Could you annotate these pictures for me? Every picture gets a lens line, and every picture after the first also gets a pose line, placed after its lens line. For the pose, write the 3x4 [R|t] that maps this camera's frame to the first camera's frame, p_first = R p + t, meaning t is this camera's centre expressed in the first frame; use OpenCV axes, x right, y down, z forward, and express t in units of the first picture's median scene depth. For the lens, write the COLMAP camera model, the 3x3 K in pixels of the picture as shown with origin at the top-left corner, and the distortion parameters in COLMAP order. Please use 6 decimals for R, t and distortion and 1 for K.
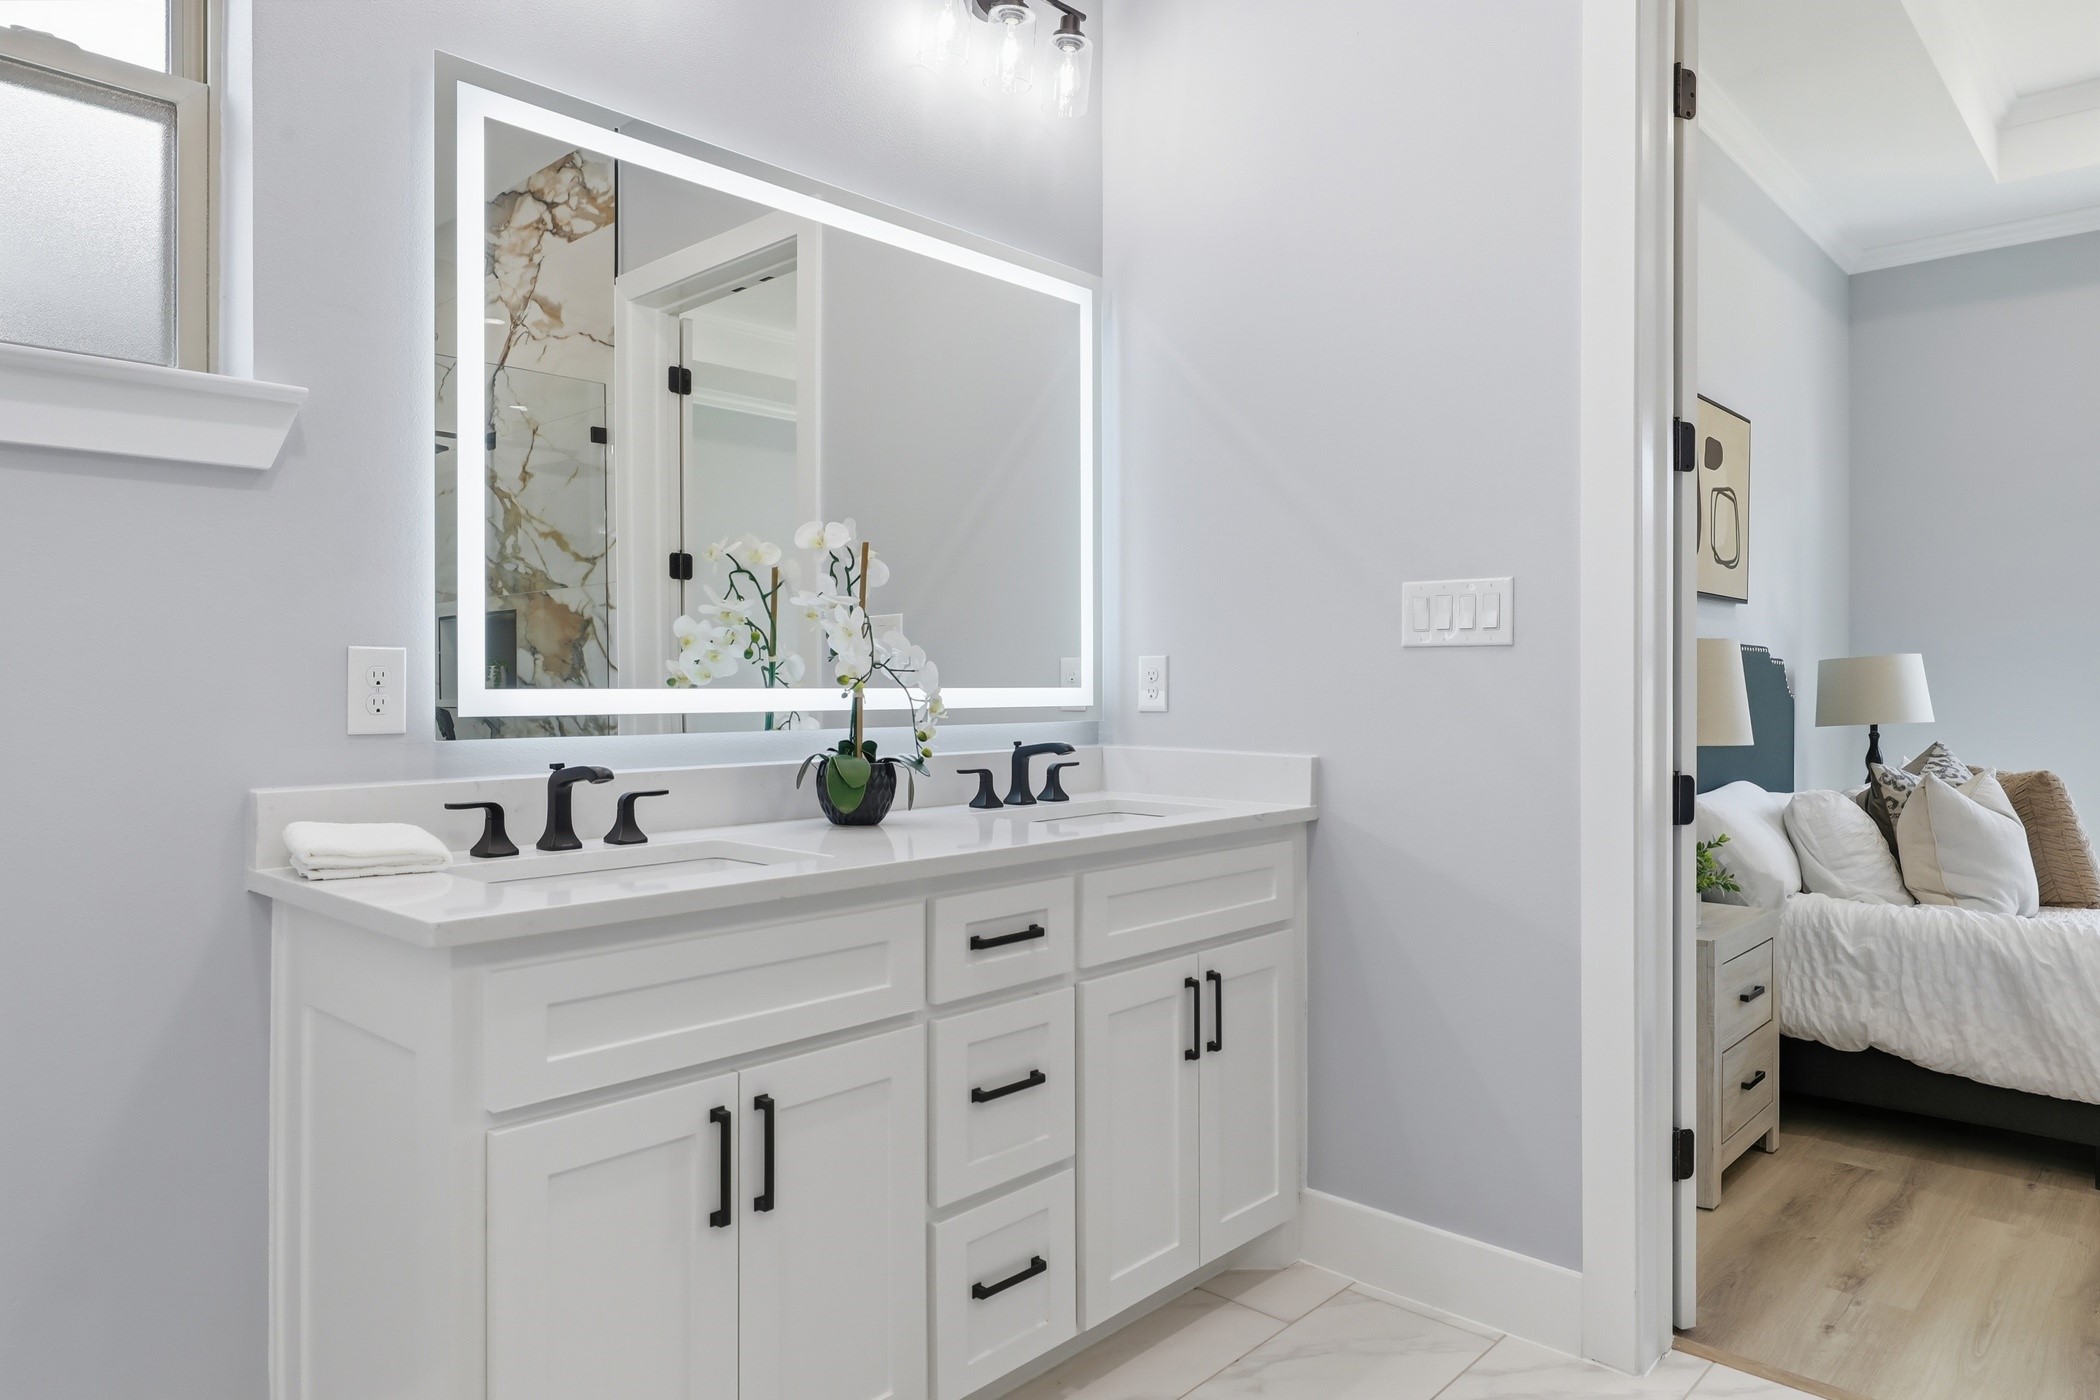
lens RADIAL K [[1304.3, 0, 1050.0], [0, 1304.3, 700.0], [0, 0, 1]] dist [0.003591, 0.000837]
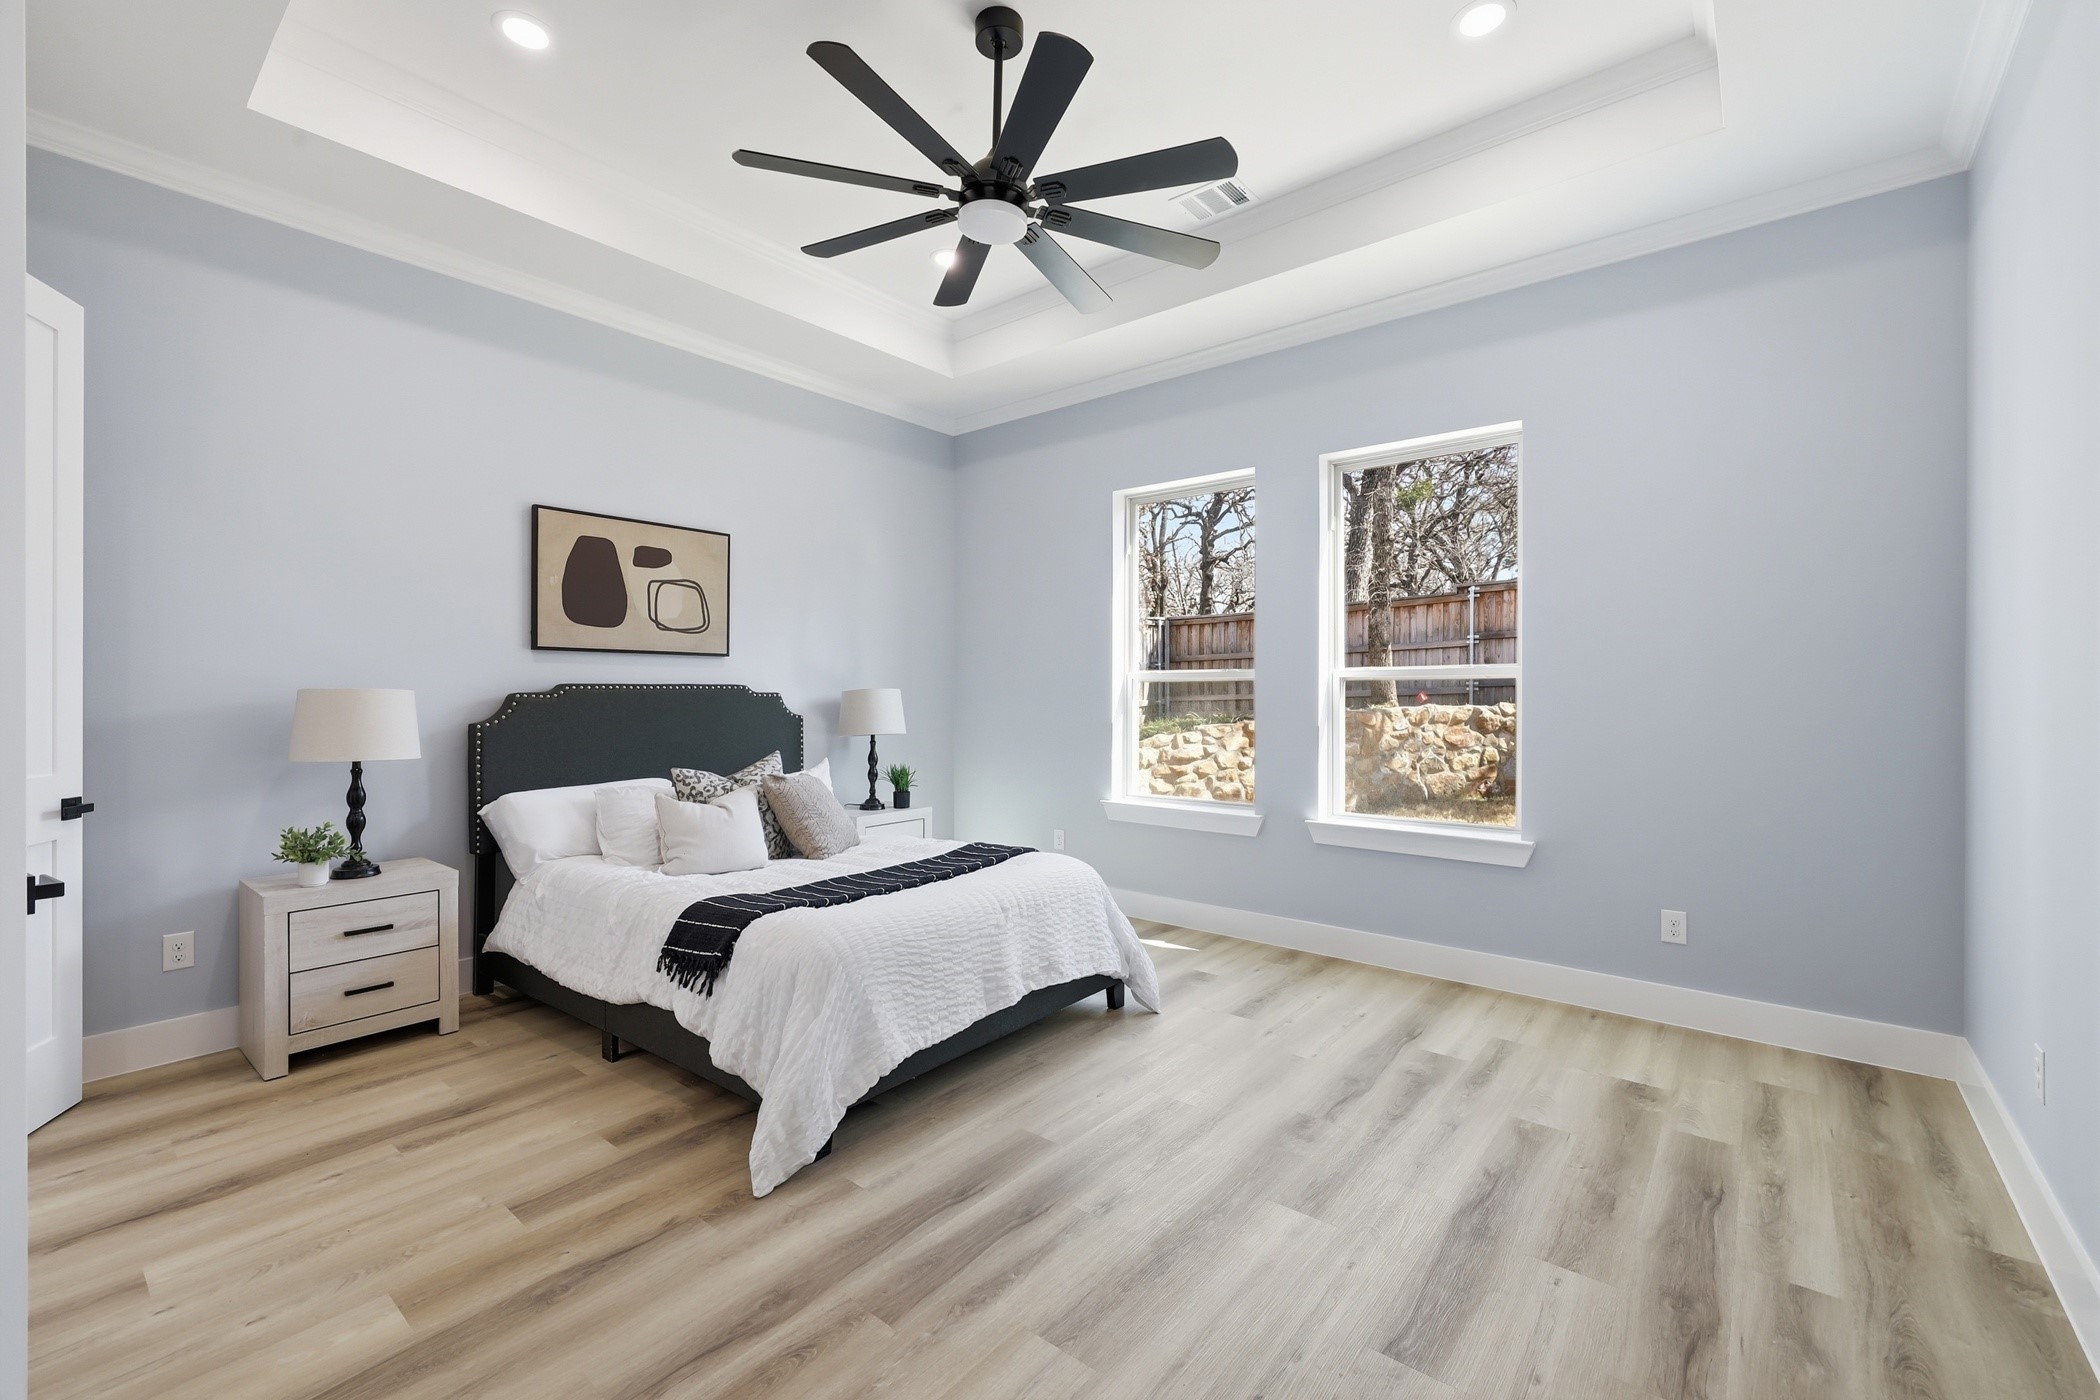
lens RADIAL K [[878.9, 0, 1064.8], [0, 878.9, 693.2], [0, 0, 1]] dist [-0.001763, -0.000566]
pose [[0.997024, -0.002368, 0.077056, 1.573461], [0.002766, 0.999983, -0.005063, -0.048527], [-0.077043, 0.005261, 0.997014, -0.068743]]
